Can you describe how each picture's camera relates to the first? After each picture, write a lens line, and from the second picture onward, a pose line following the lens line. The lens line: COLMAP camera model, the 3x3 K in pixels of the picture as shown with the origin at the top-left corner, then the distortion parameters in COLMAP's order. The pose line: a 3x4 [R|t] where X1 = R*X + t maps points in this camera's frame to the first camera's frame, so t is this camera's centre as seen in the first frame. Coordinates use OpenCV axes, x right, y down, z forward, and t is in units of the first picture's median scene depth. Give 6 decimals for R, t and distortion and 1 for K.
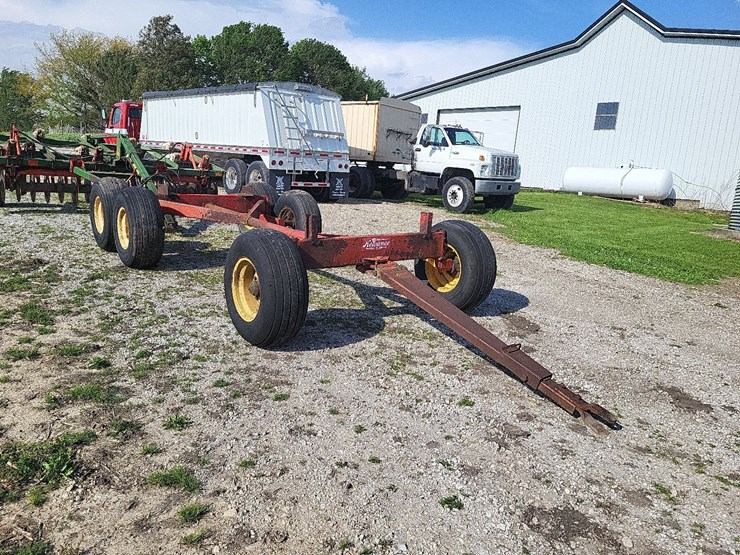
lens RADIAL K [[561.4, 0, 361.7], [0, 561.4, 271.2], [0, 0, 1]] dist [0.056624, -0.036110]
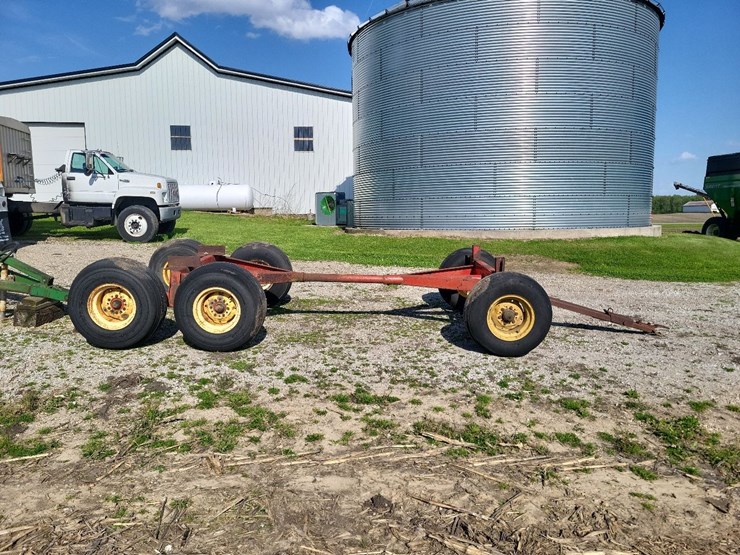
lens RADIAL K [[561.4, 0, 375.1], [0, 561.4, 259.2], [0, 0, 1]] dist [0.056624, -0.036110]
pose [[0.602931, -0.157058, 0.782181, -0.359420], [0.180756, 0.981827, 0.057813, -0.061211], [-0.777047, 0.106527, 0.620363, 0.094856]]
